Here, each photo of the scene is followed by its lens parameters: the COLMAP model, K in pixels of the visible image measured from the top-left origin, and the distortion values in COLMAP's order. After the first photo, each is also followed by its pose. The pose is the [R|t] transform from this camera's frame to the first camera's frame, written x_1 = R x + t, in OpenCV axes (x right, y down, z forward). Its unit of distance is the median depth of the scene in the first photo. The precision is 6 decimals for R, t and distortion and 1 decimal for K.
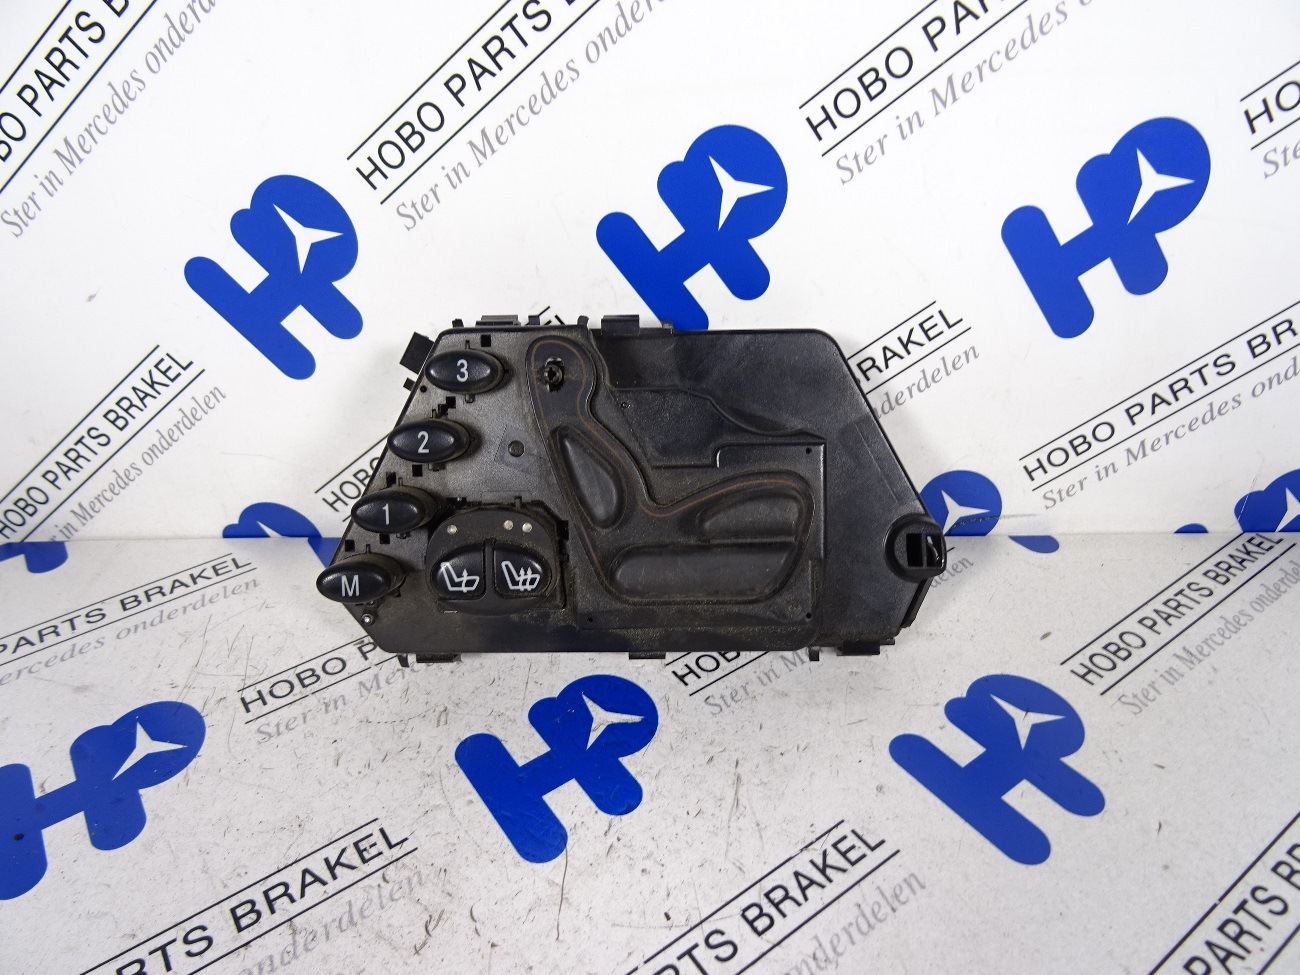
lens RADIAL K [[928.9, 0, 649.8], [0, 928.9, 487.5], [0, 0, 1]] dist [0.003101, -0.017995]
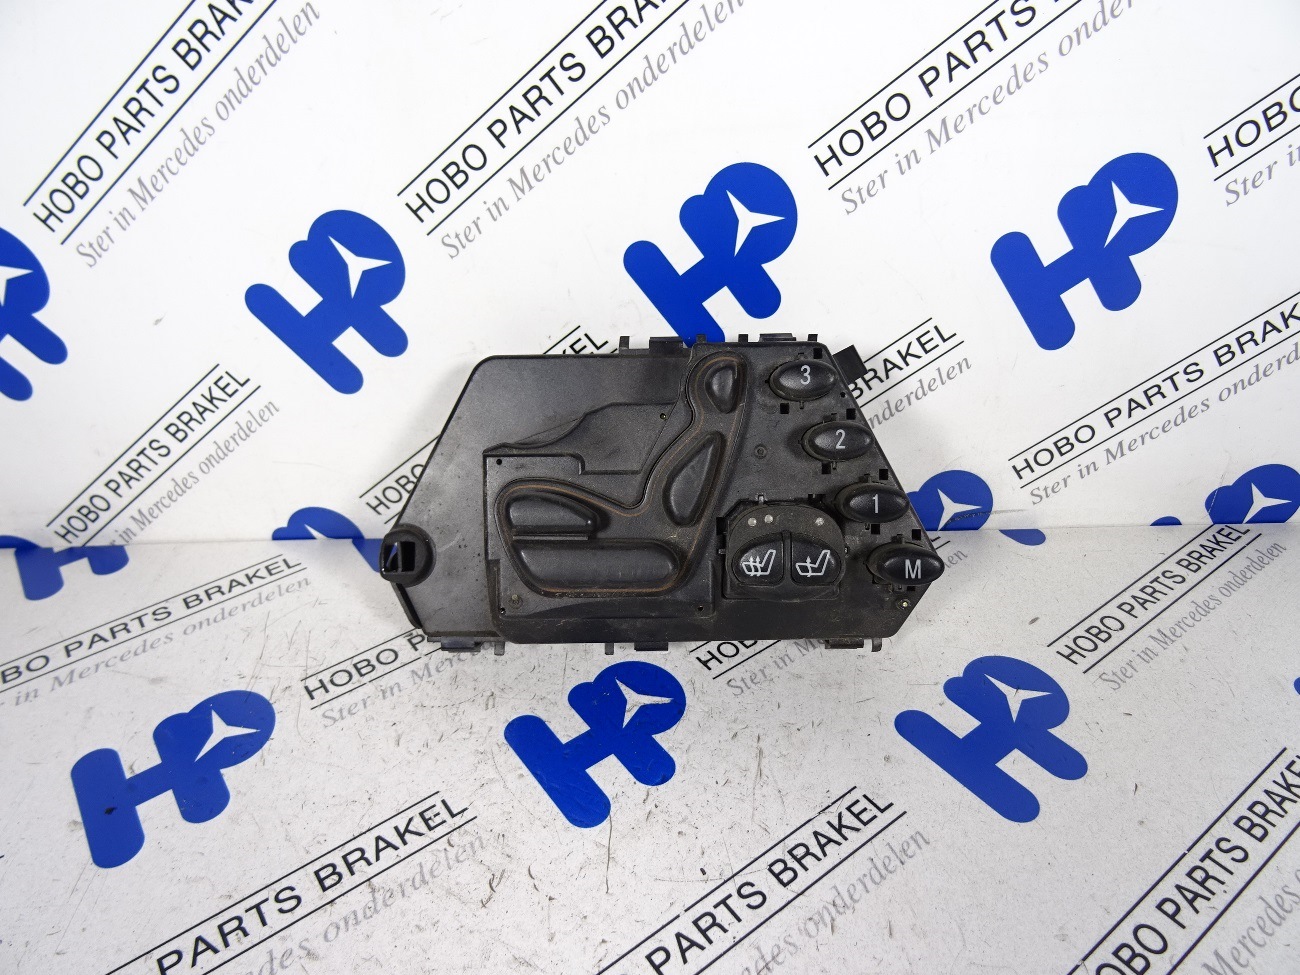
lens RADIAL K [[929.4, 0, 648.8], [0, 929.4, 487.0], [0, 0, 1]] dist [-0.003339, -0.009001]
pose [[0.999884, -0.011437, 0.010070, -0.043343], [0.011368, 0.999911, 0.006917, -0.012818], [-0.010149, -0.006802, 0.999925, -0.104305]]
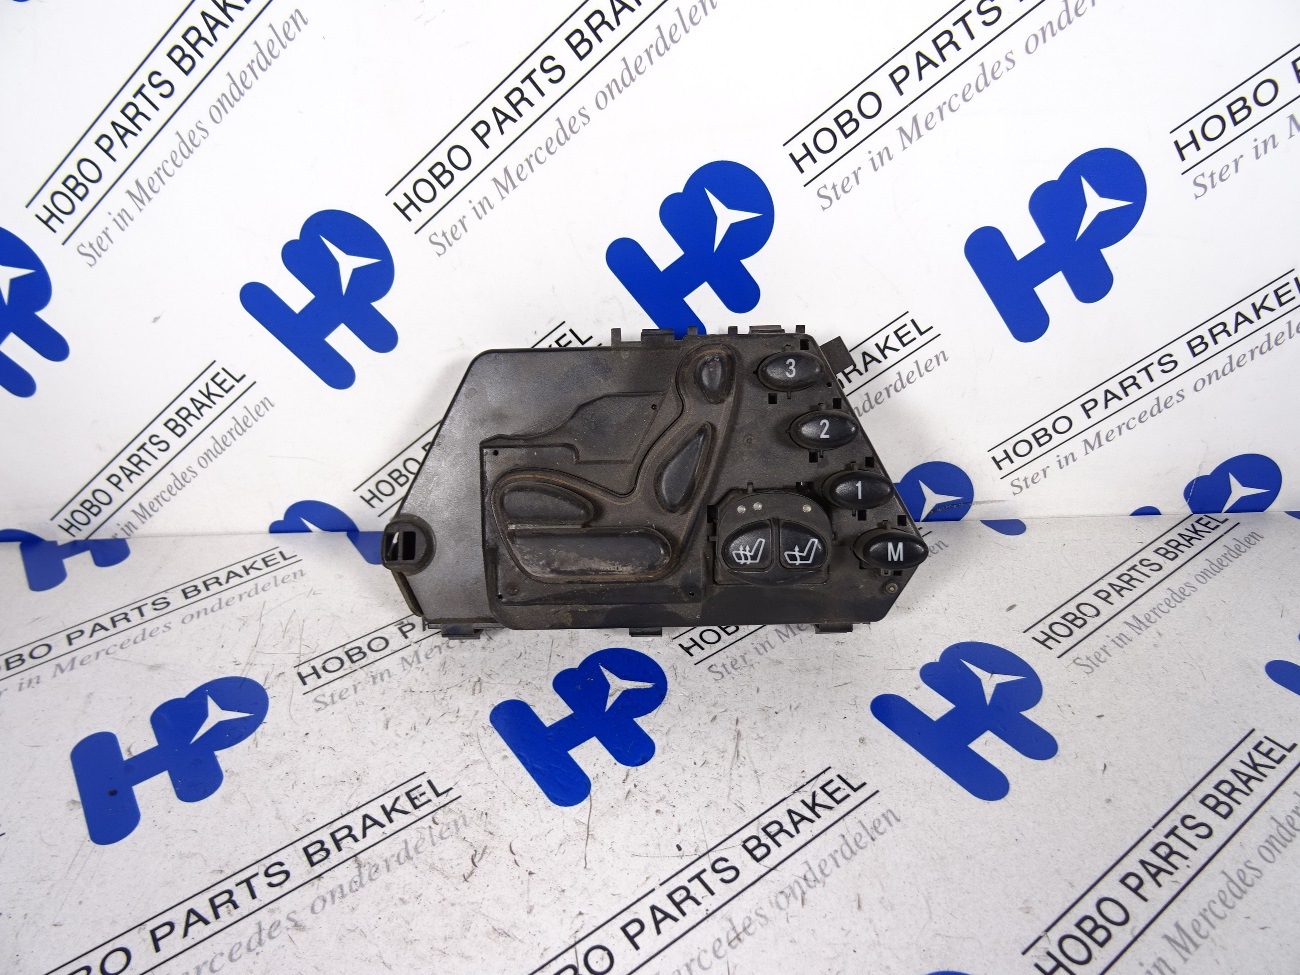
lens RADIAL K [[929.5, 0, 649.5], [0, 929.5, 486.3], [0, 0, 1]] dist [-0.004447, -0.007143]
pose [[0.999882, -0.015371, -0.000498, -0.008535], [0.015372, 0.999881, 0.001486, 0.005035], [0.000475, -0.001493, 0.999999, -0.133850]]
